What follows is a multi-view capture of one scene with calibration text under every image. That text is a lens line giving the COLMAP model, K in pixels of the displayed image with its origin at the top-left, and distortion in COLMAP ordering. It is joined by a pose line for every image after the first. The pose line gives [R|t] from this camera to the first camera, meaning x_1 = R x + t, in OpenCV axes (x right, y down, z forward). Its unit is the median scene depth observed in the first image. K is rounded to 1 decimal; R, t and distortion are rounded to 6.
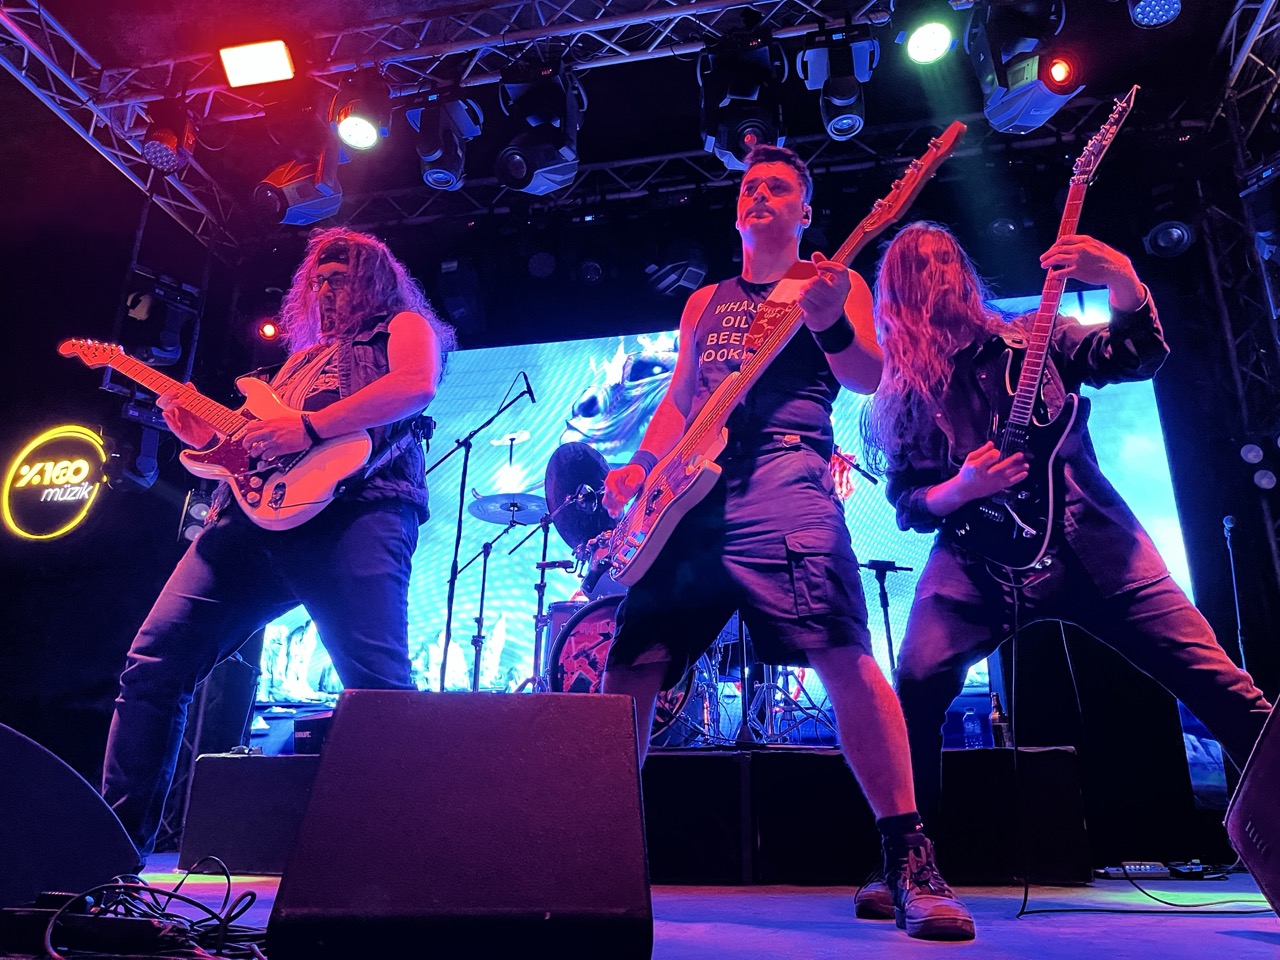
lens RADIAL K [[963.6, 0, 640.0], [0, 963.6, 480.0], [0, 0, 1]] dist [0.044954, -0.067720]
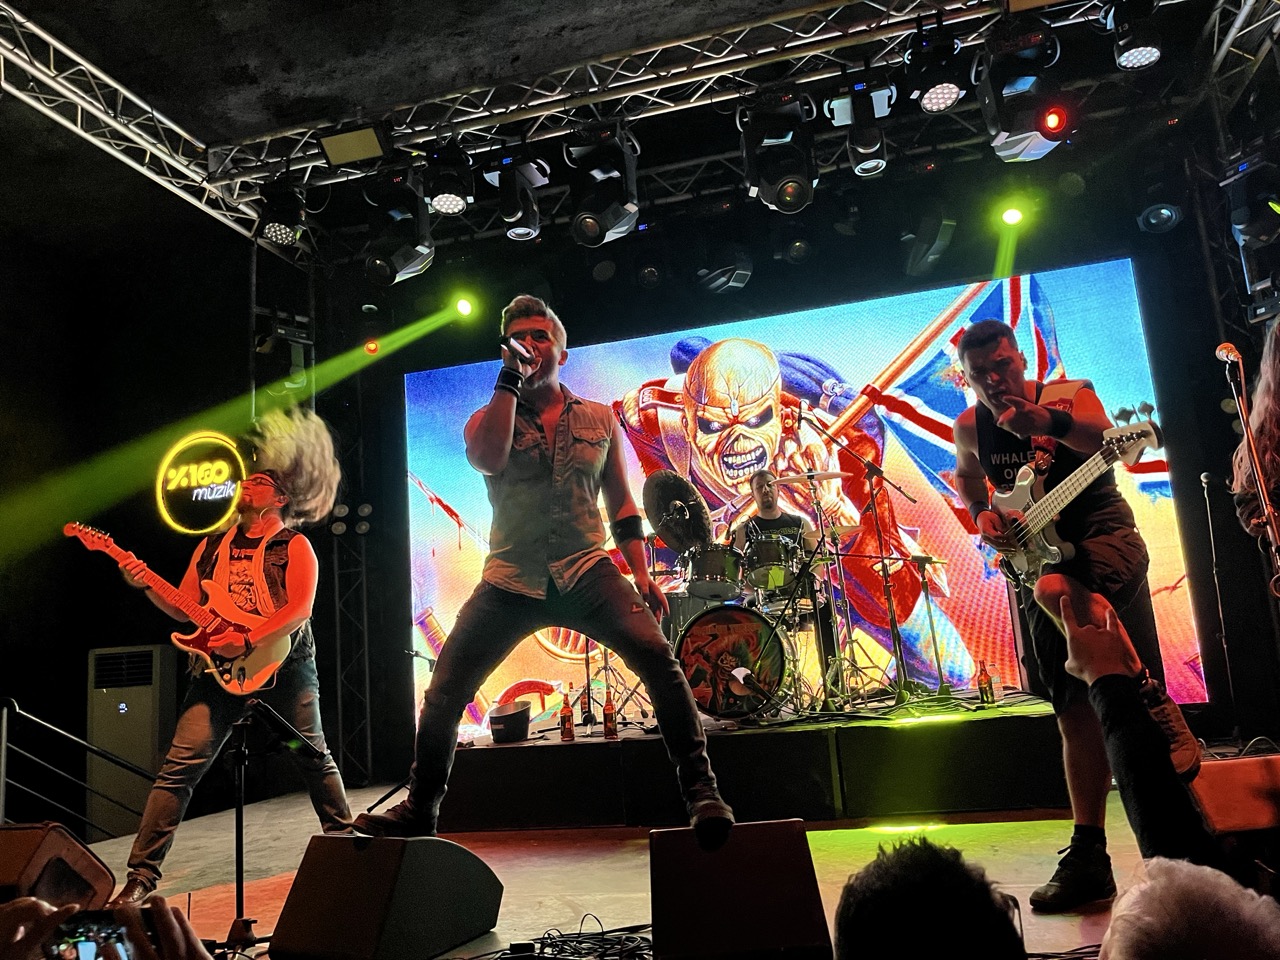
lens RADIAL K [[963.6, 0, 640.0], [0, 963.6, 480.0], [0, 0, 1]] dist [0.044954, -0.067720]
pose [[0.995175, -0.091318, -0.035888, -0.046866], [0.096011, 0.981714, 0.164378, -0.185275], [0.020221, -0.167030, 0.985744, -0.179515]]
